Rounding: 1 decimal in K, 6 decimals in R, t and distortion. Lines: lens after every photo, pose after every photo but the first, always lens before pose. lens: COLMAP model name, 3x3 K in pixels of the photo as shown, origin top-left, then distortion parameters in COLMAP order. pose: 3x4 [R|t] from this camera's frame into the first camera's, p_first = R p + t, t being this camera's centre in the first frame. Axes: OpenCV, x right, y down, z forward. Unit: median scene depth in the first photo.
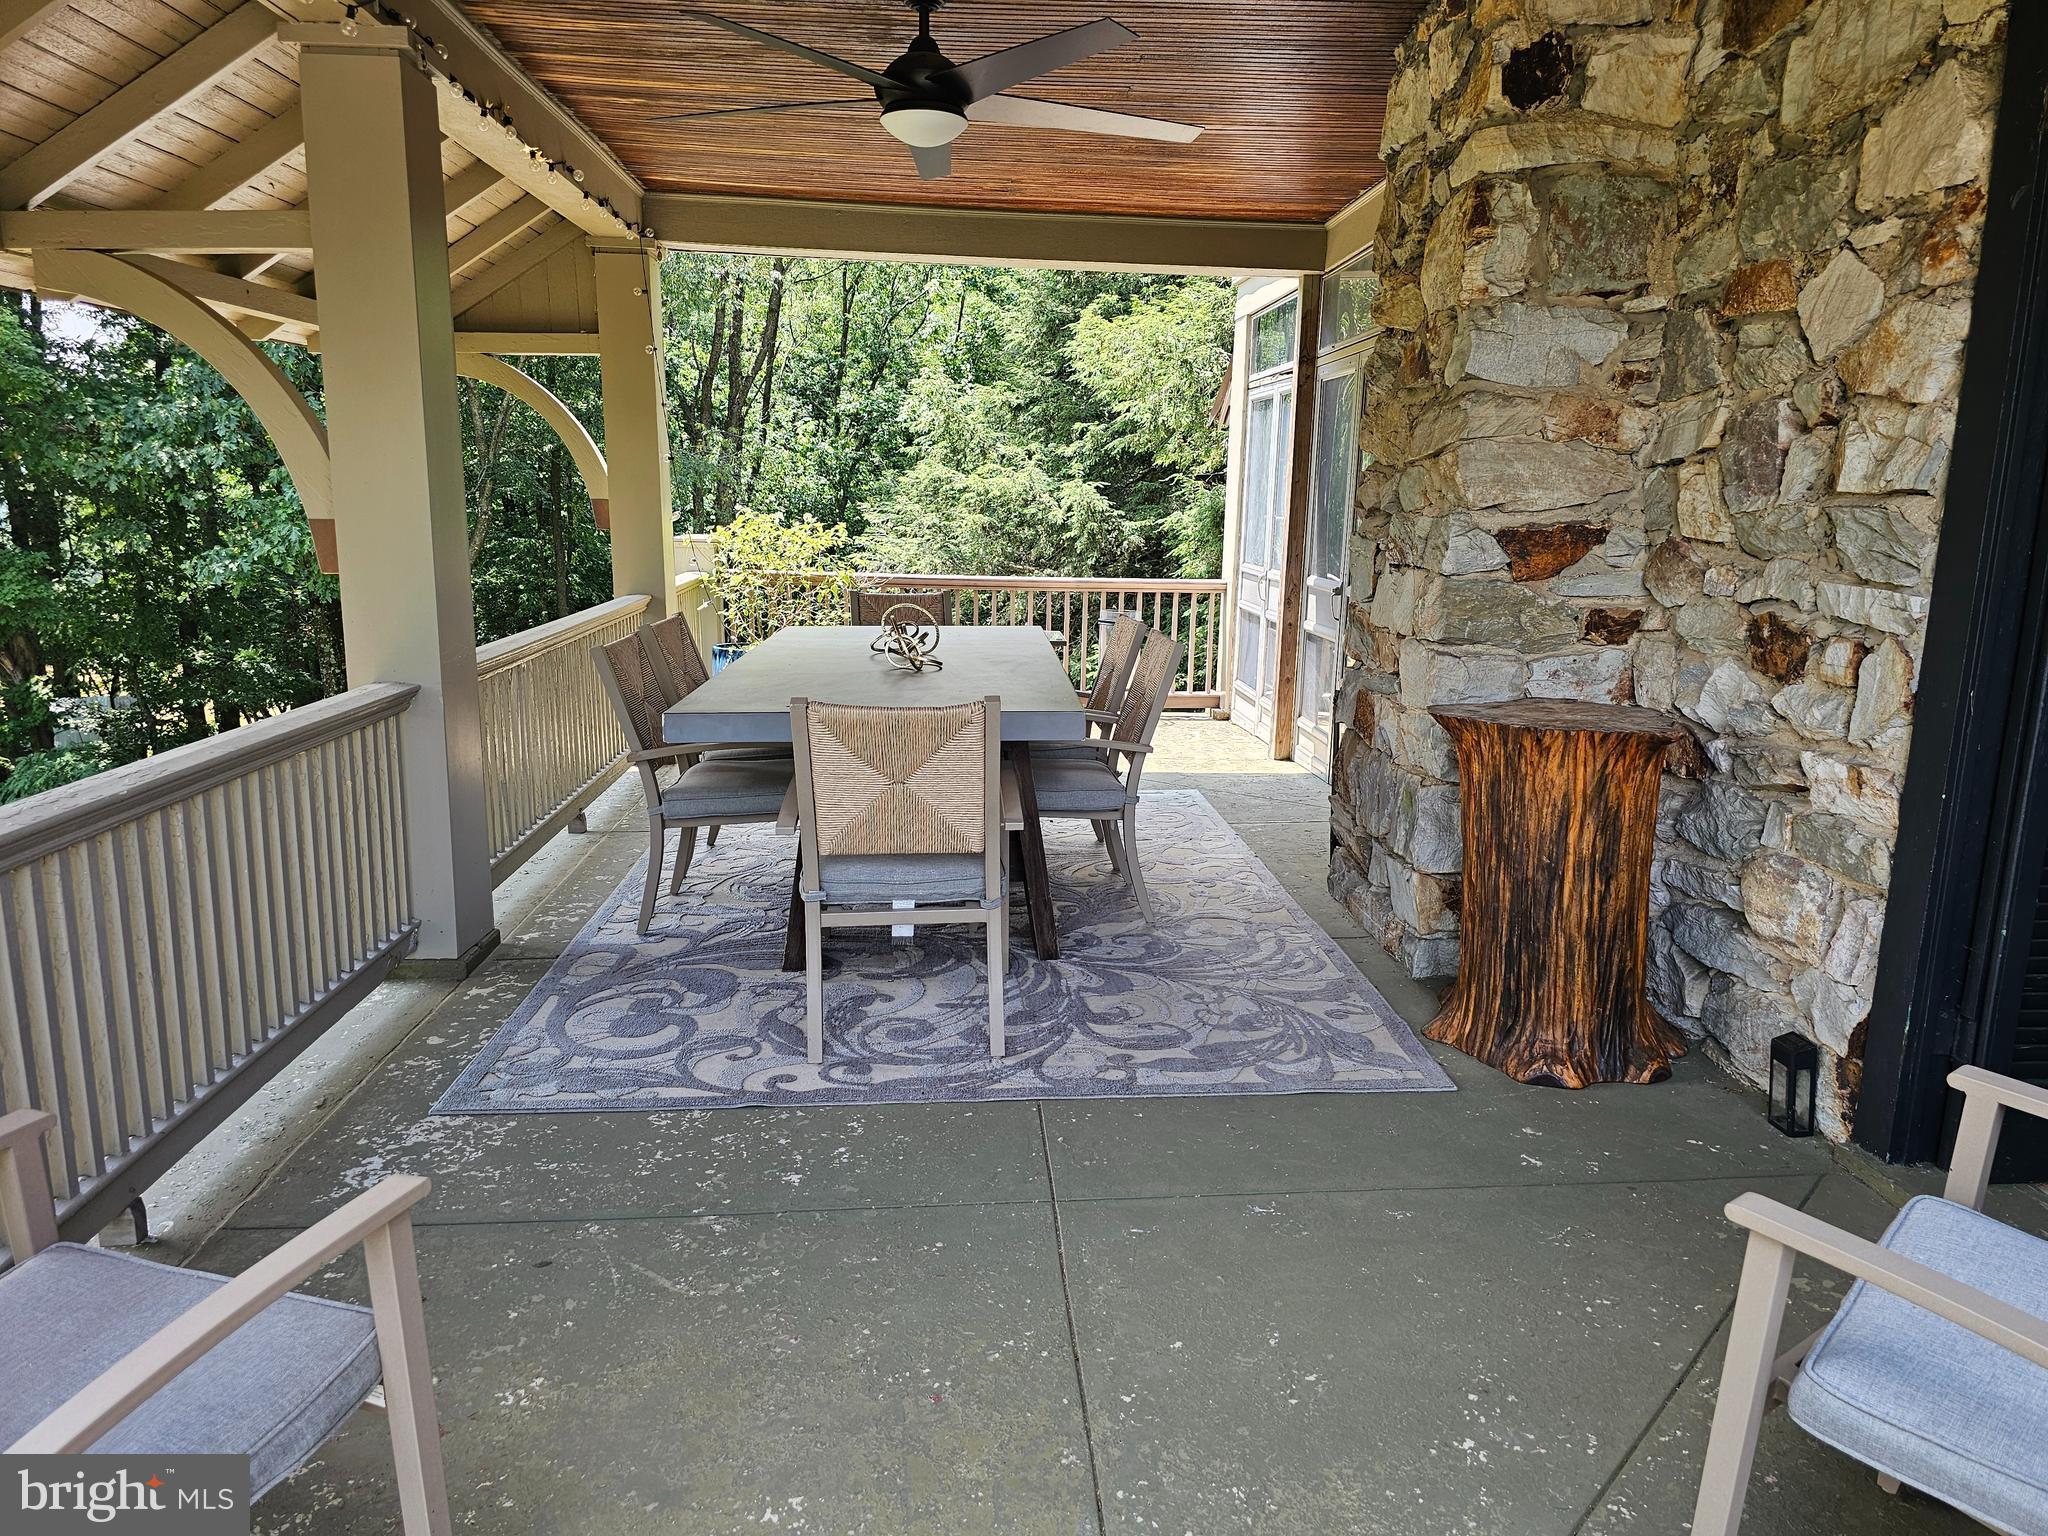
lens RADIAL K [[1401.8, 0, 1015.2], [0, 1401.8, 773.0], [0, 0, 1]] dist [0.053855, -0.051593]
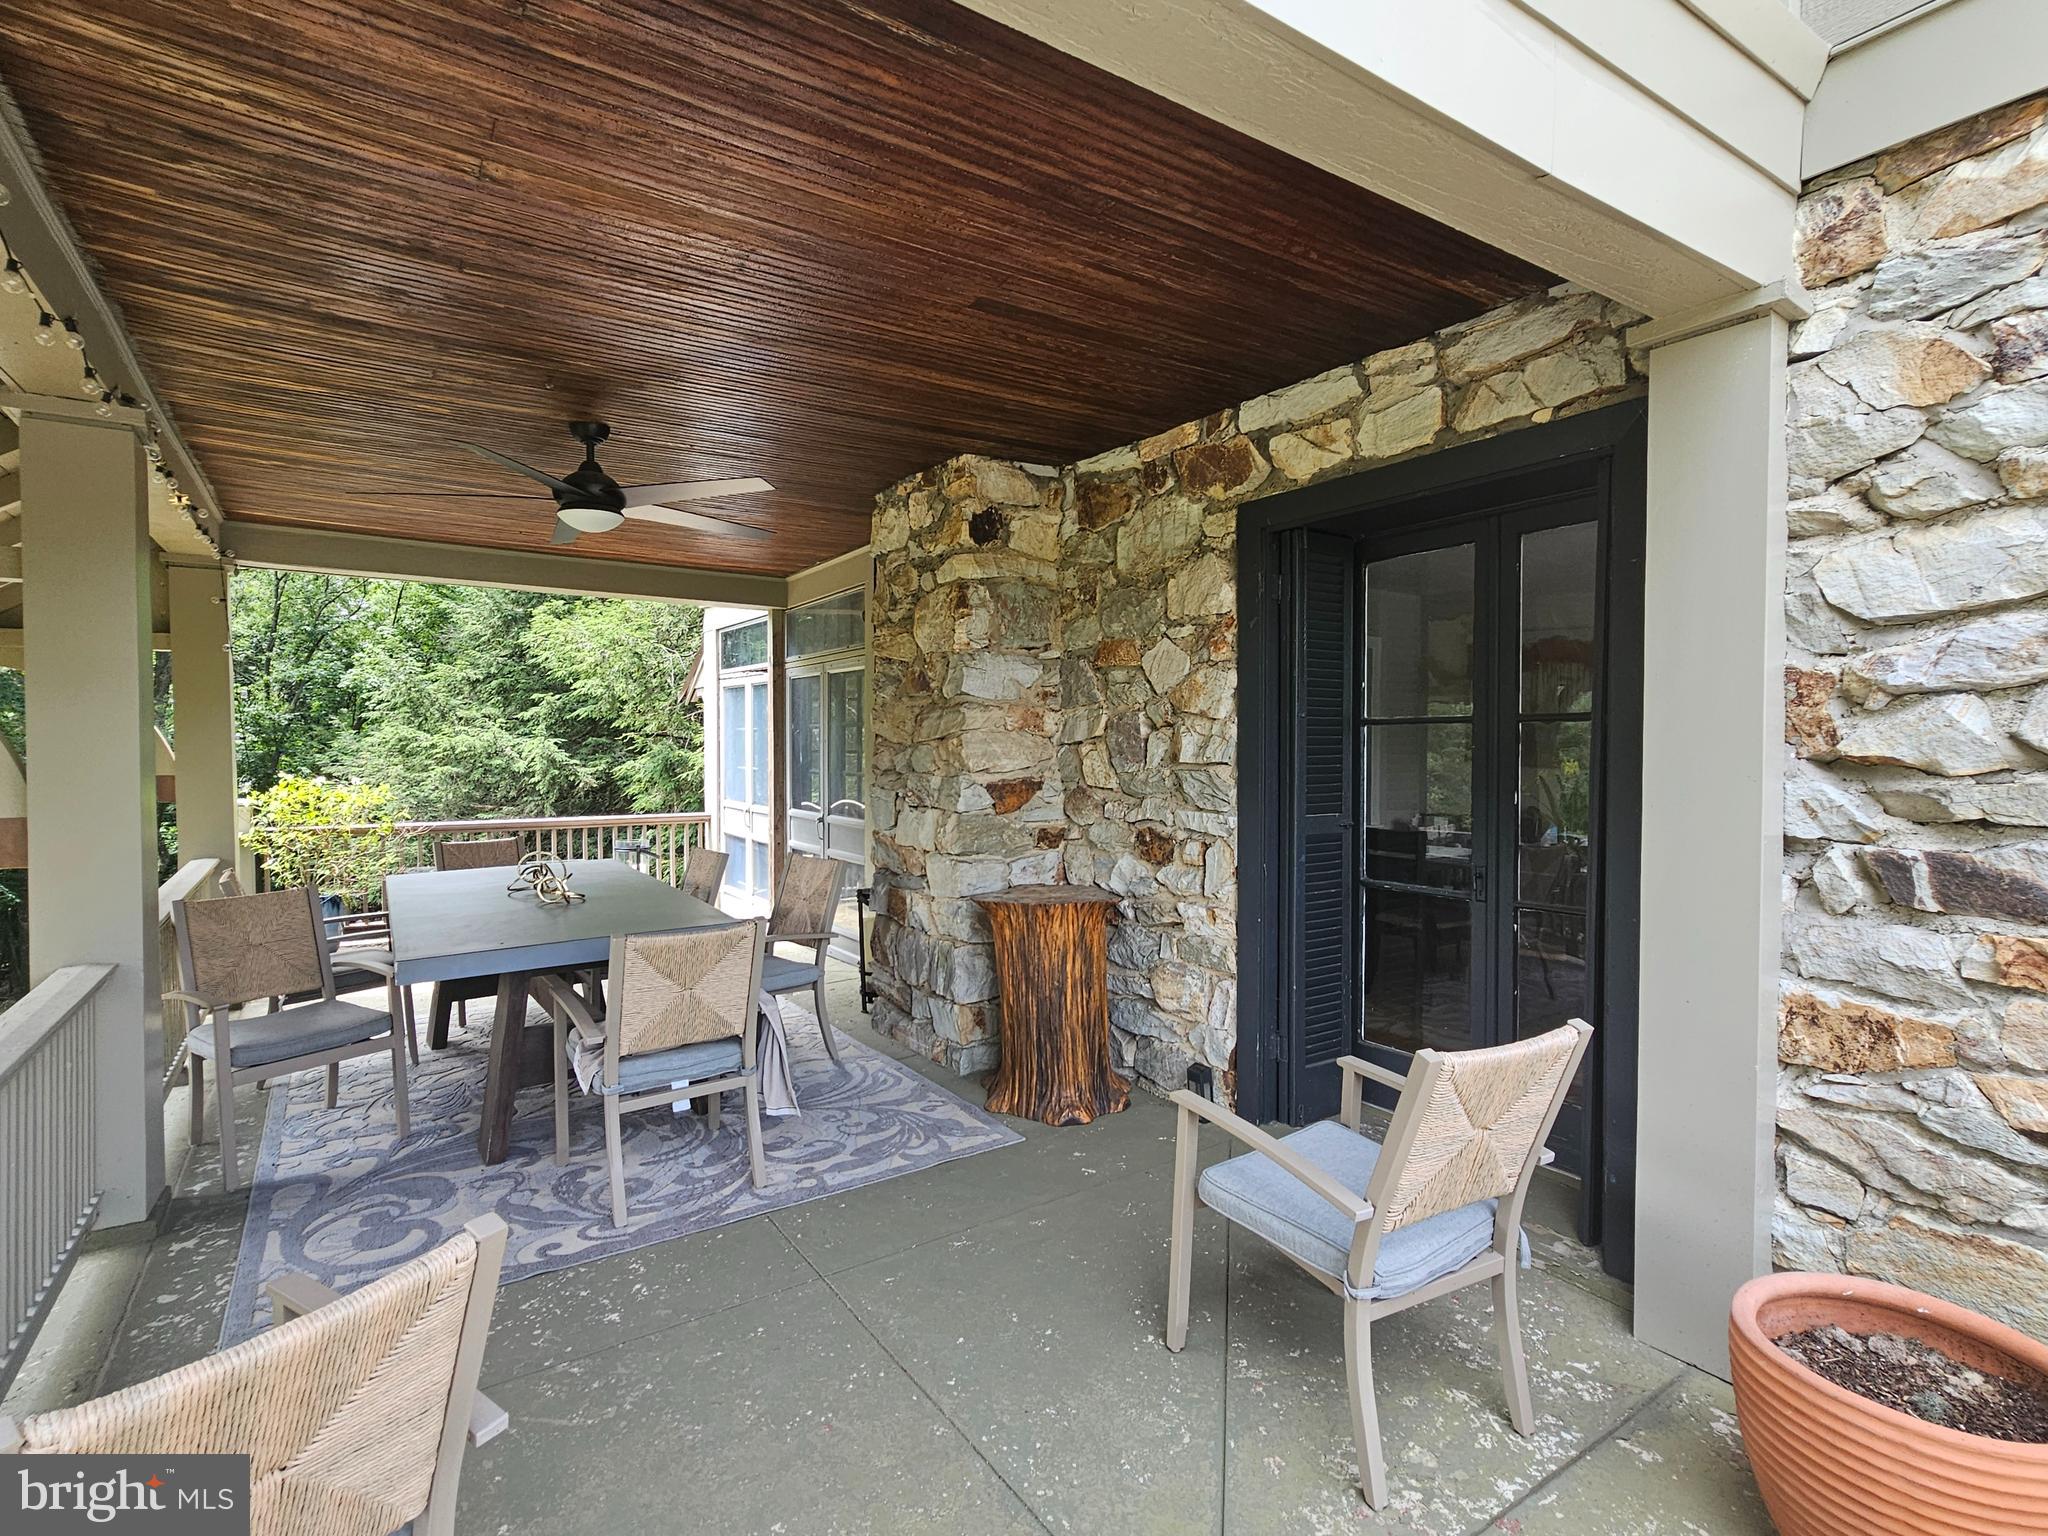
lens RADIAL K [[1038.9, 0, 1027.3], [0, 1038.9, 756.4], [0, 0, 1]] dist [-0.014167, 0.000941]
pose [[0.863188, -0.028491, 0.504078, -0.237070], [0.116605, 0.982664, -0.144134, -0.026398], [-0.491233, 0.183193, 0.851546, -0.057531]]
